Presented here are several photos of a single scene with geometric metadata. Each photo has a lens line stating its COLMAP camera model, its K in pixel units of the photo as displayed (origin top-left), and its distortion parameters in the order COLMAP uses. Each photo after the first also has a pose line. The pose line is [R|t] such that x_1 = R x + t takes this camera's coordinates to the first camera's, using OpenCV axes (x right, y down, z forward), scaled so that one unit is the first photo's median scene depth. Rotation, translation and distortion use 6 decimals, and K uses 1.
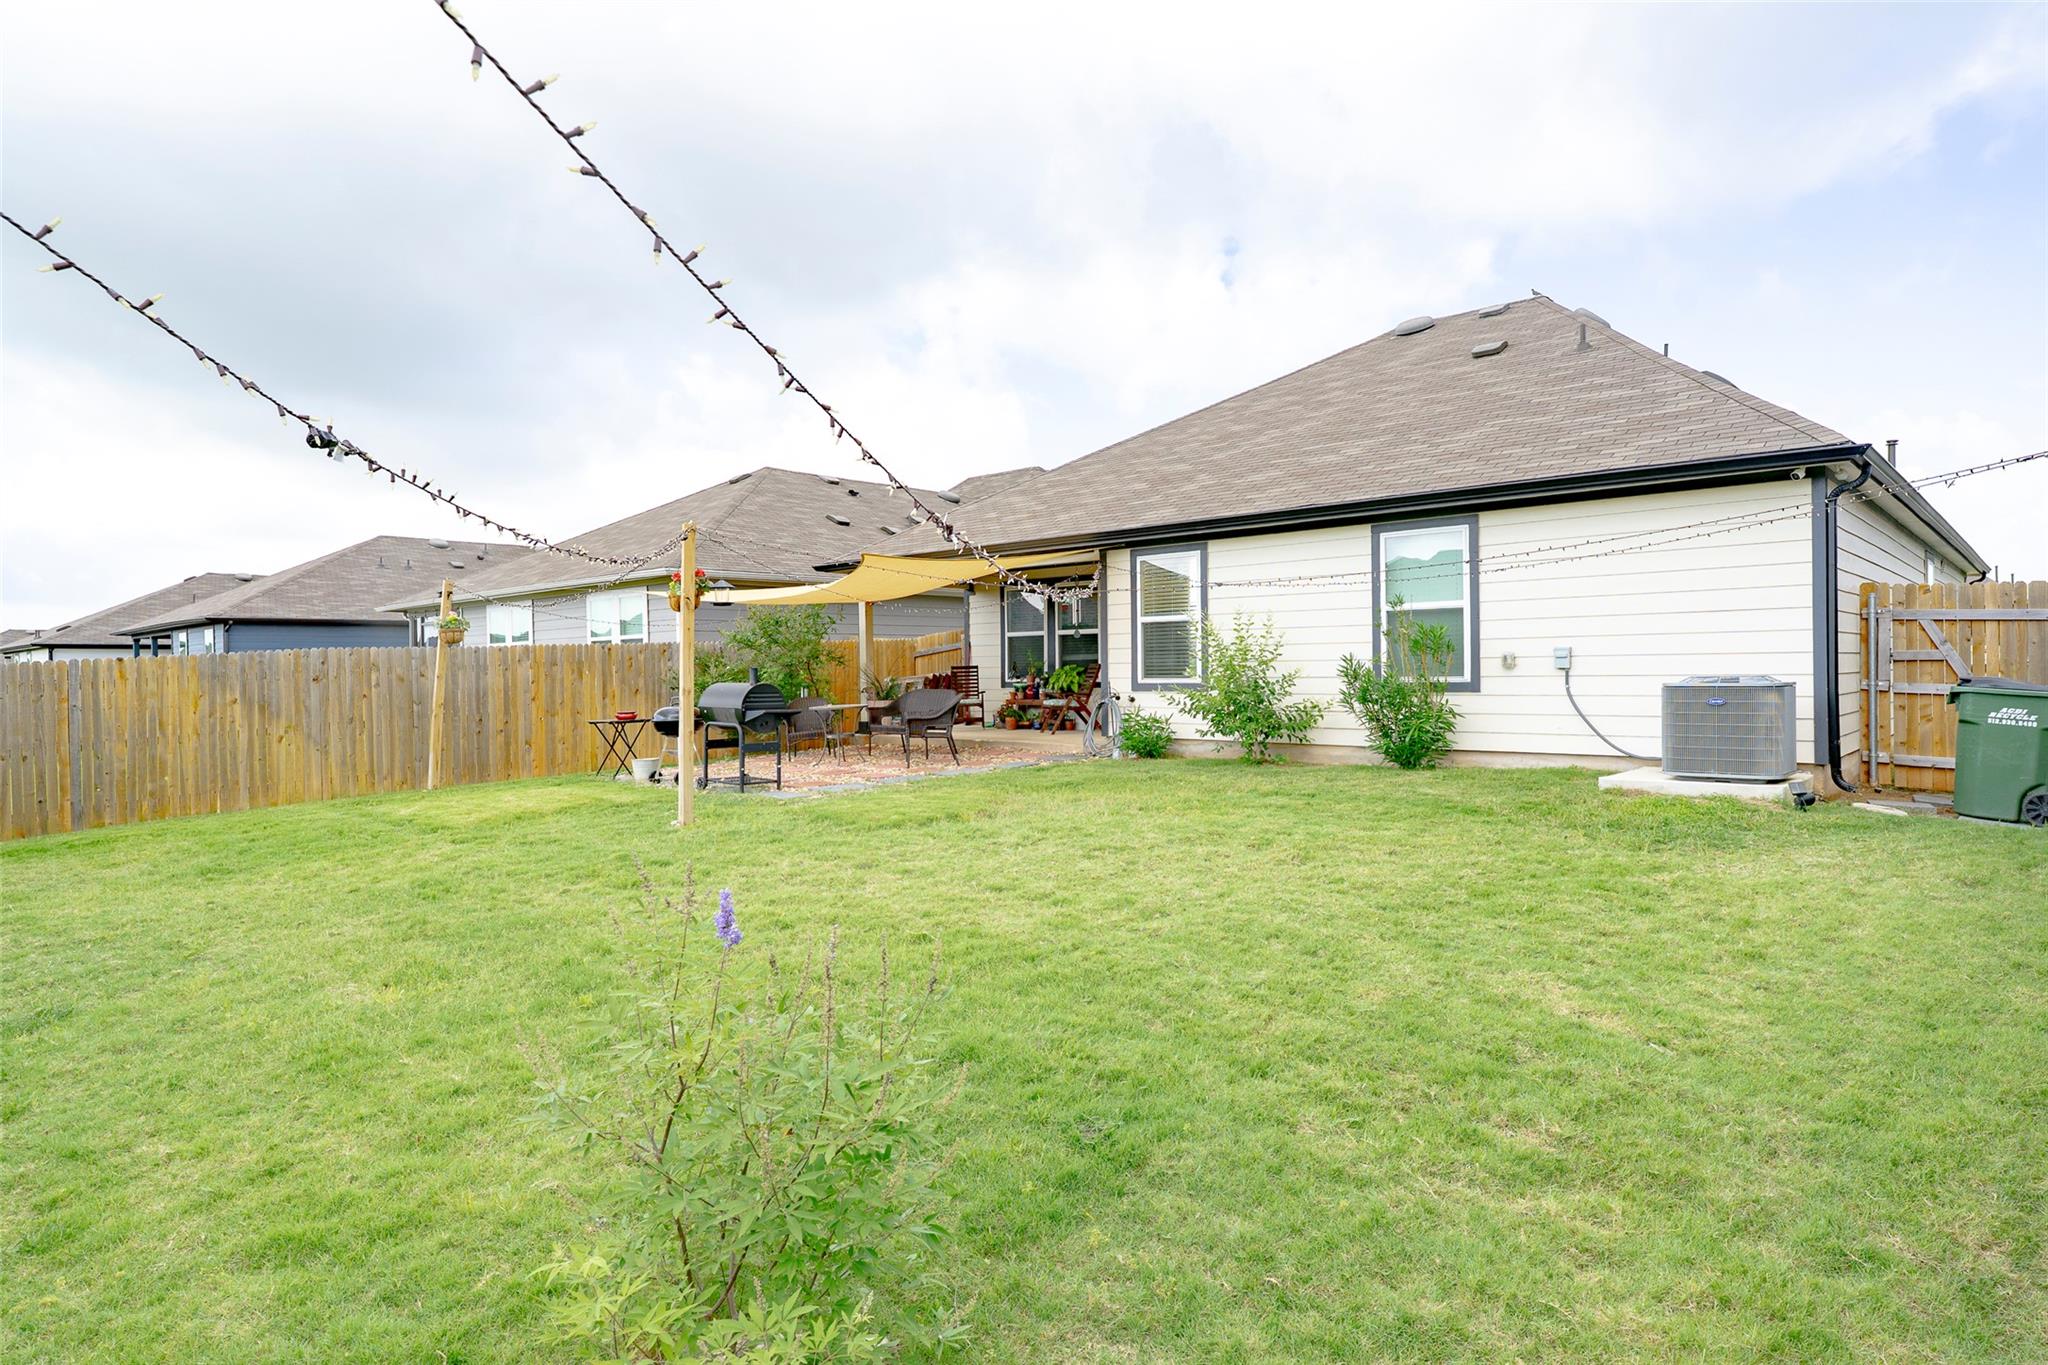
lens RADIAL K [[1139.6, 0, 1024.0], [0, 1139.6, 682.5], [0, 0, 1]] dist [0.001700, 0.000375]
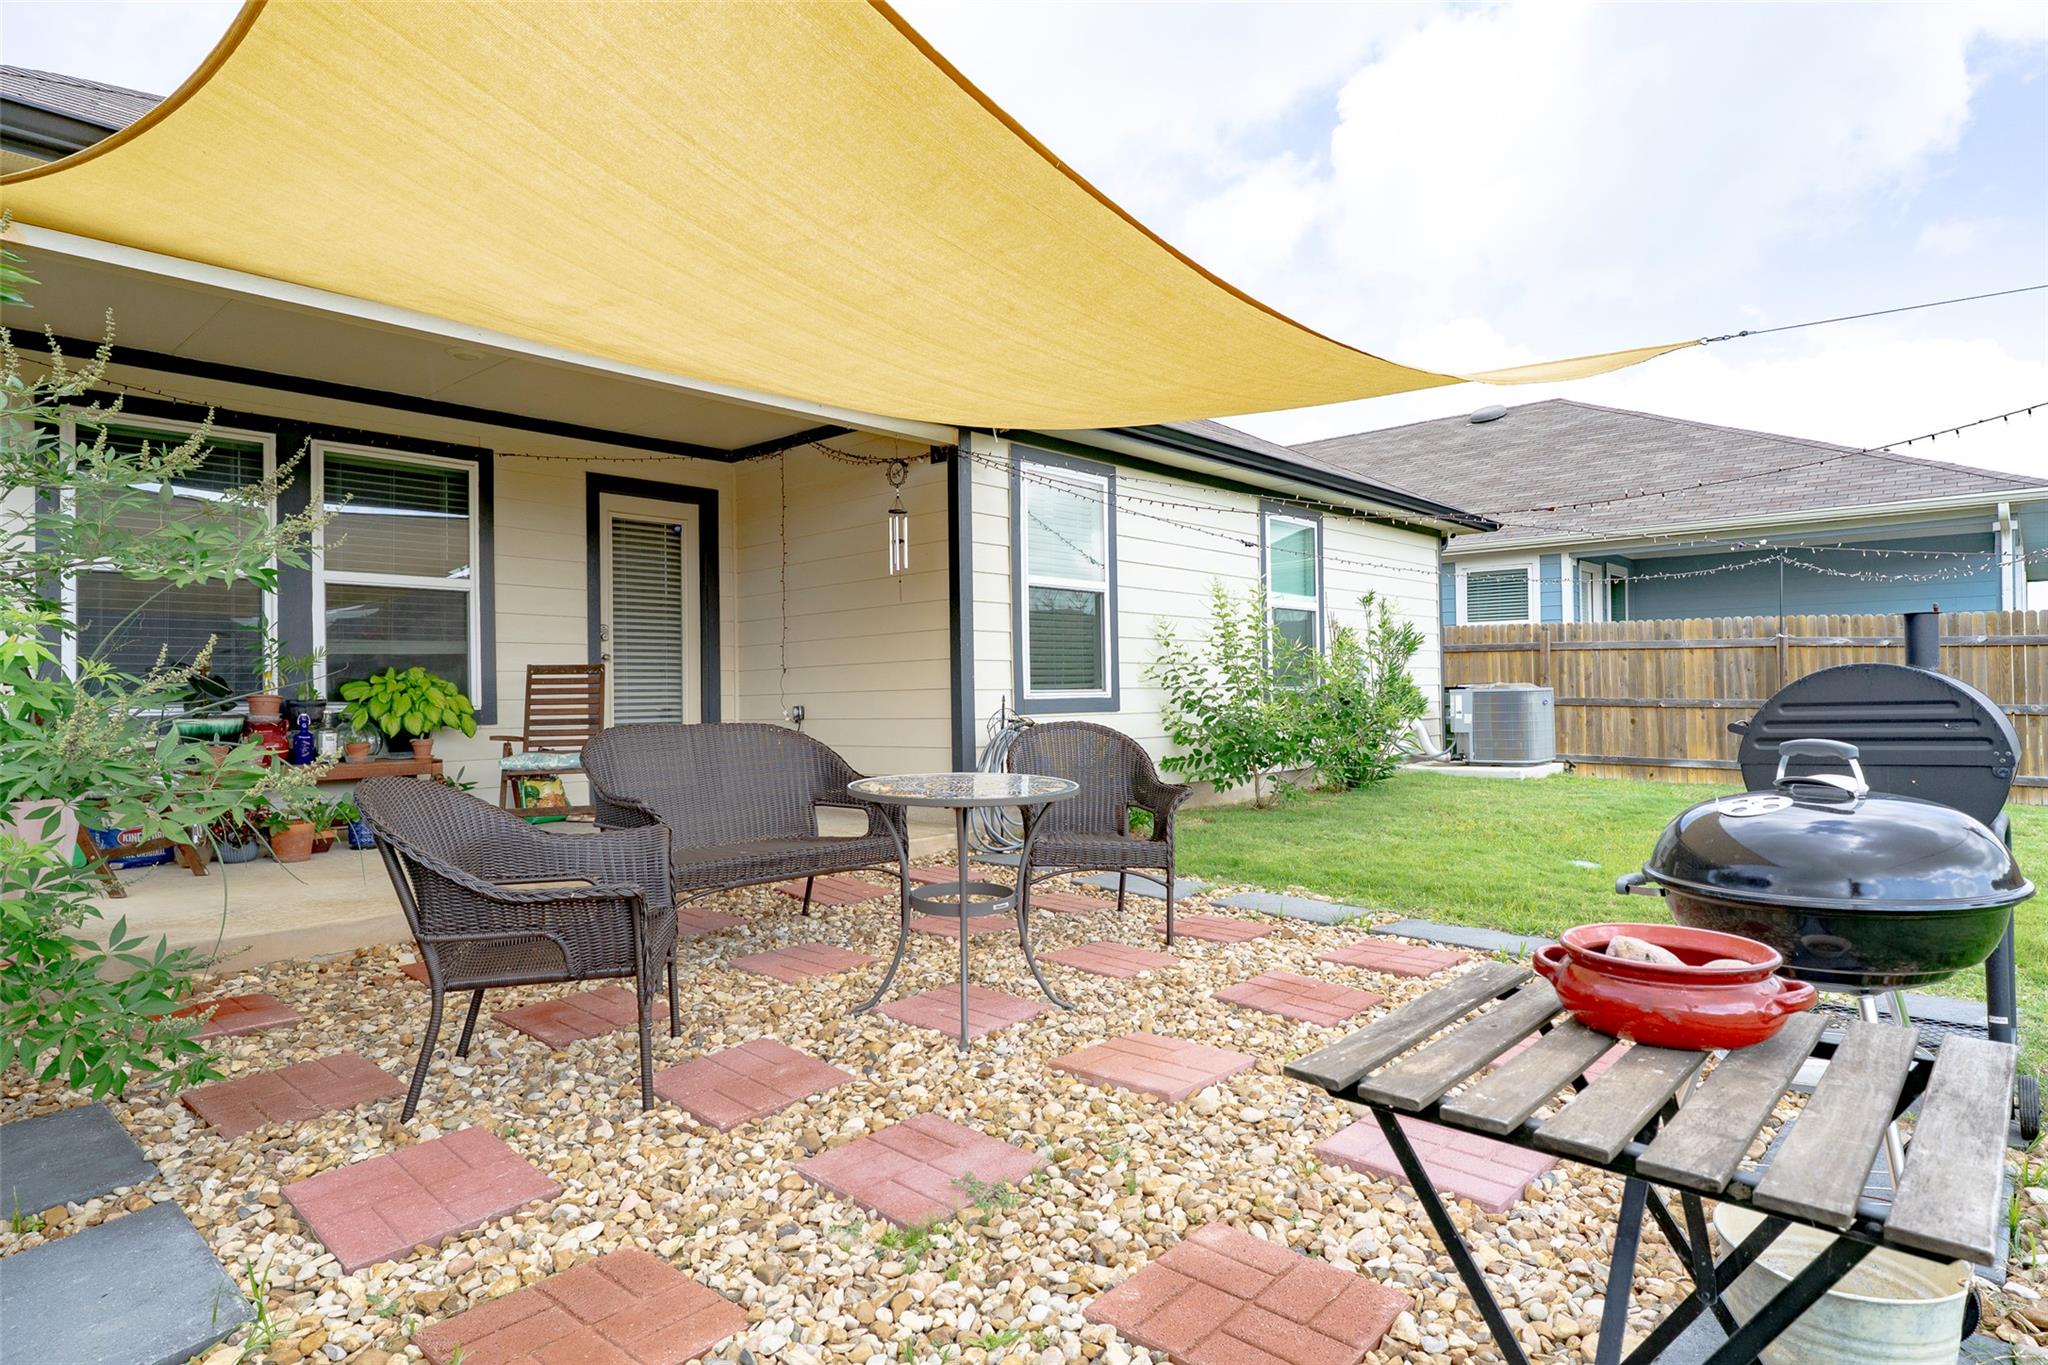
lens RADIAL K [[1139.6, 0, 1024.0], [0, 1139.6, 682.5], [0, 0, 1]] dist [0.001700, 0.000375]
pose [[-0.012459, 0.020533, 0.999712, -0.462182], [0.026010, 0.999458, -0.020203, 0.003531], [-0.999584, 0.025750, -0.012987, 1.098768]]
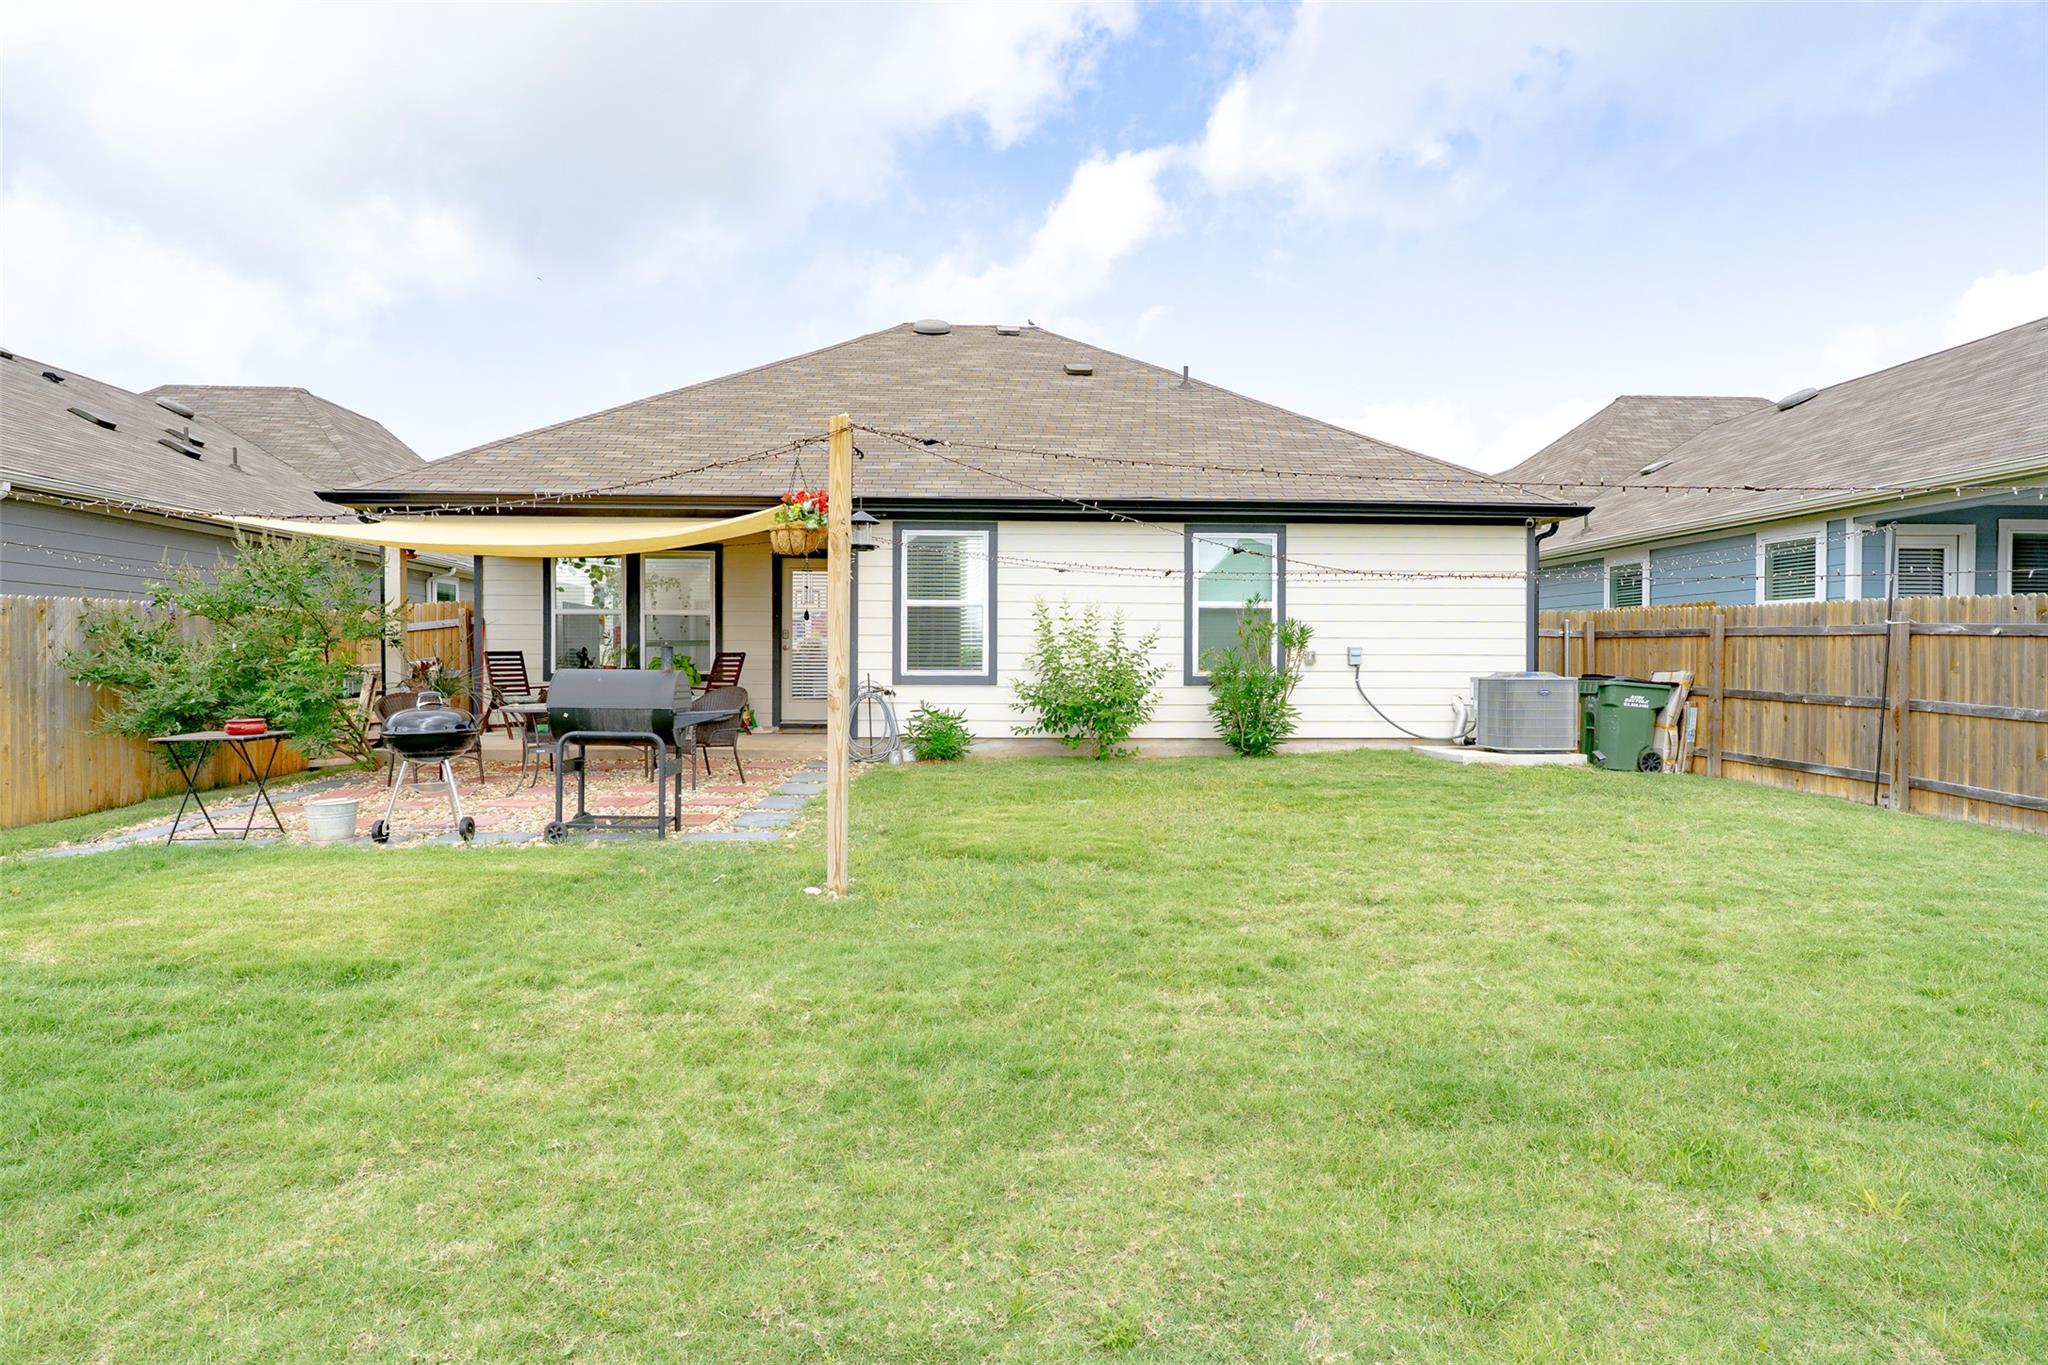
lens RADIAL K [[1139.6, 0, 1024.0], [0, 1139.6, 682.5], [0, 0, 1]] dist [0.001700, 0.000375]
pose [[0.693839, 0.003794, 0.720120, -0.502367], [-0.003952, 0.999991, -0.001462, 0.007223], [-0.720119, -0.001832, 0.693848, 0.360160]]
